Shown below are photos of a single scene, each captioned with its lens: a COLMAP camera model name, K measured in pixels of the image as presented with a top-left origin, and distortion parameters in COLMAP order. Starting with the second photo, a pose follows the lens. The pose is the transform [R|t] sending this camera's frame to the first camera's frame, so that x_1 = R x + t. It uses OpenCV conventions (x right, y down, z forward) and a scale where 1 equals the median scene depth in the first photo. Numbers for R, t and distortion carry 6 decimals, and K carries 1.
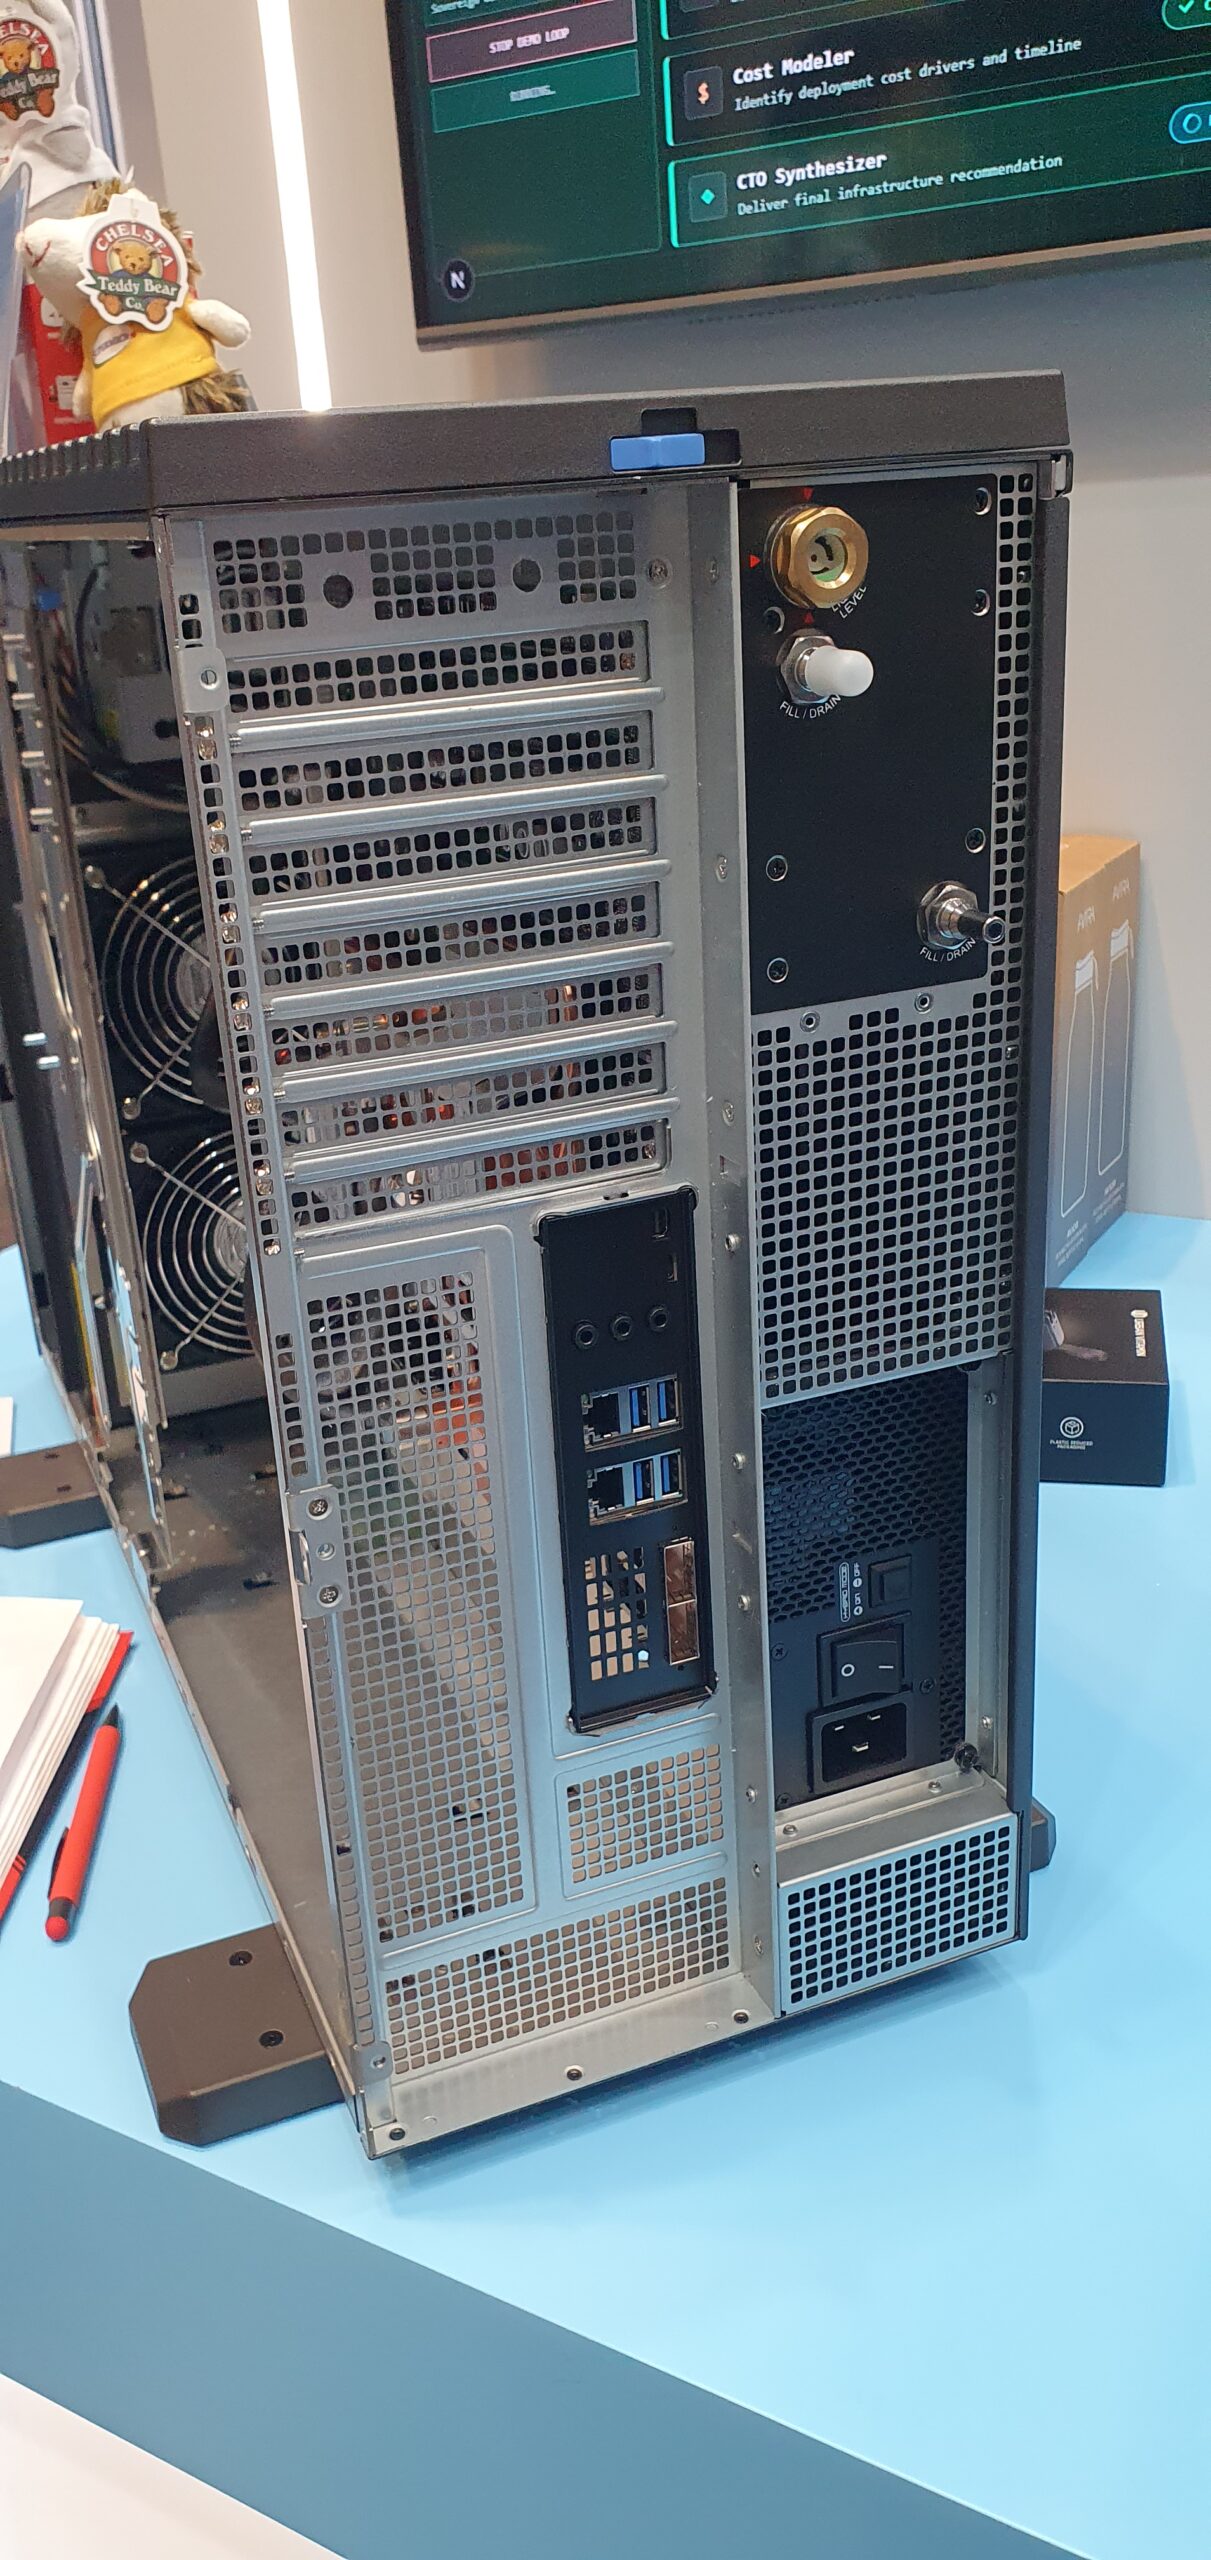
lens RADIAL K [[2047.2, 0, 547.2], [0, 2047.2, 1344.1], [0, 0, 1]] dist [0.009925, -0.025841]
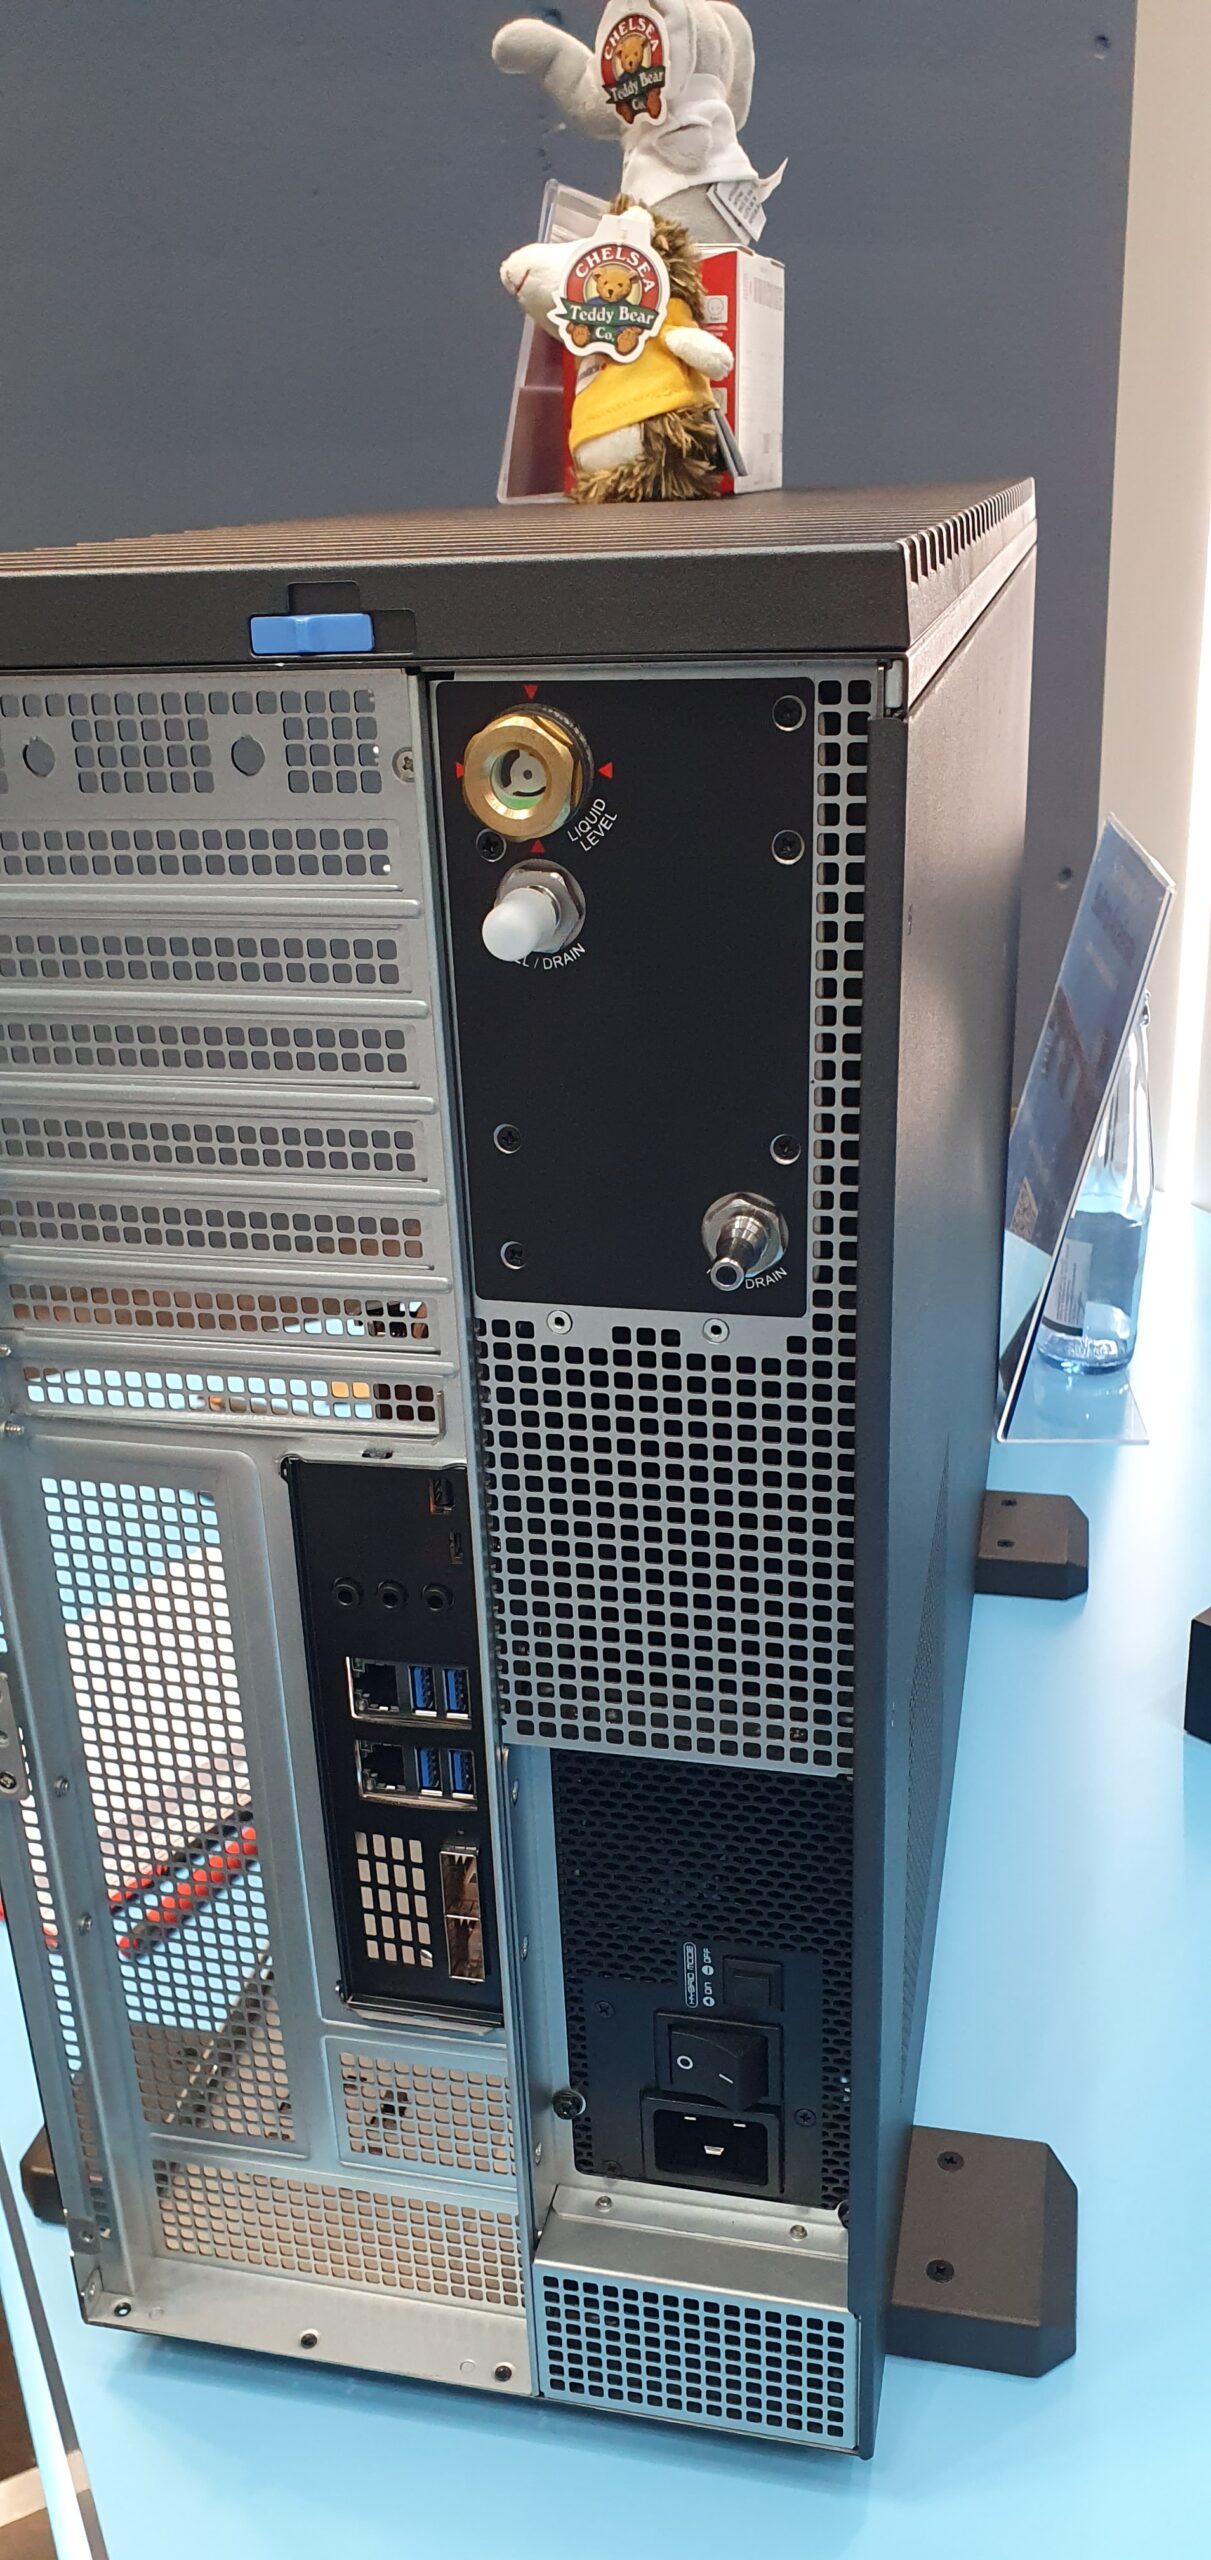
lens RADIAL K [[2047.2, 0, 592.5], [0, 2047.2, 1330.1], [0, 0, 1]] dist [0.009925, -0.025841]
pose [[0.827465, 0.248831, -0.503374, 0.480628], [-0.230252, 0.967979, 0.100001, -0.209849], [0.512139, 0.033156, 0.858263, 0.278597]]
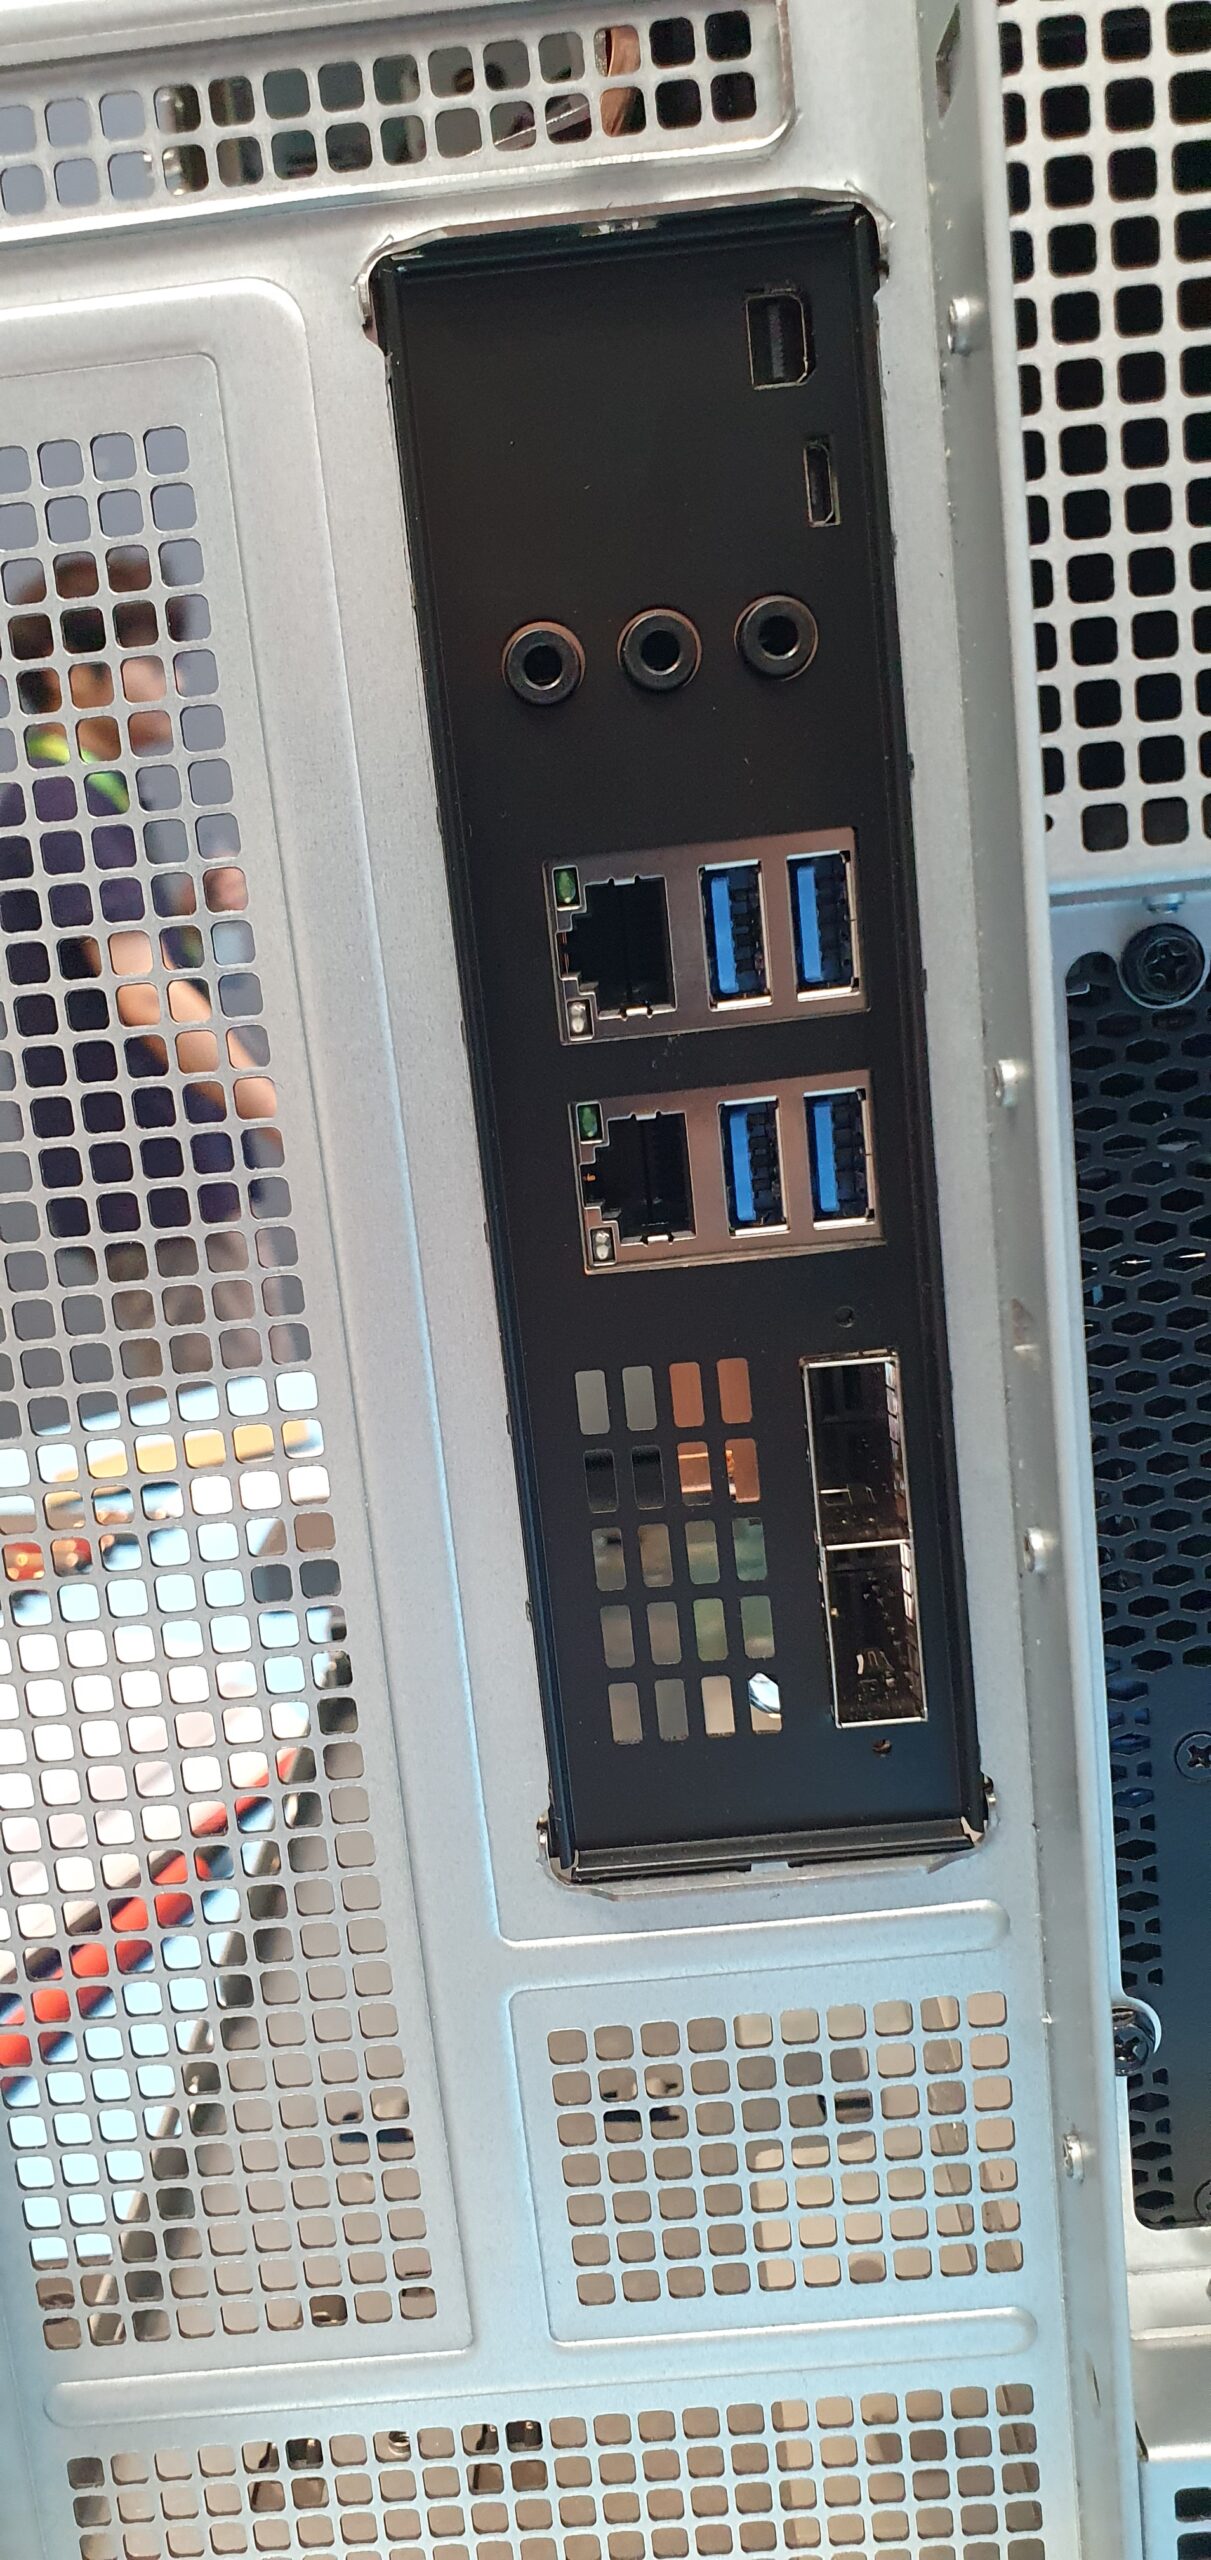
lens RADIAL K [[2047.2, 0, 541.4], [0, 2047.2, 1320.4], [0, 0, 1]] dist [0.009925, -0.025841]
pose [[0.913227, 0.055267, -0.403684, 0.152062], [-0.104006, 0.989556, -0.099810, 0.128266], [0.393952, 0.133135, 0.909438, 0.655369]]
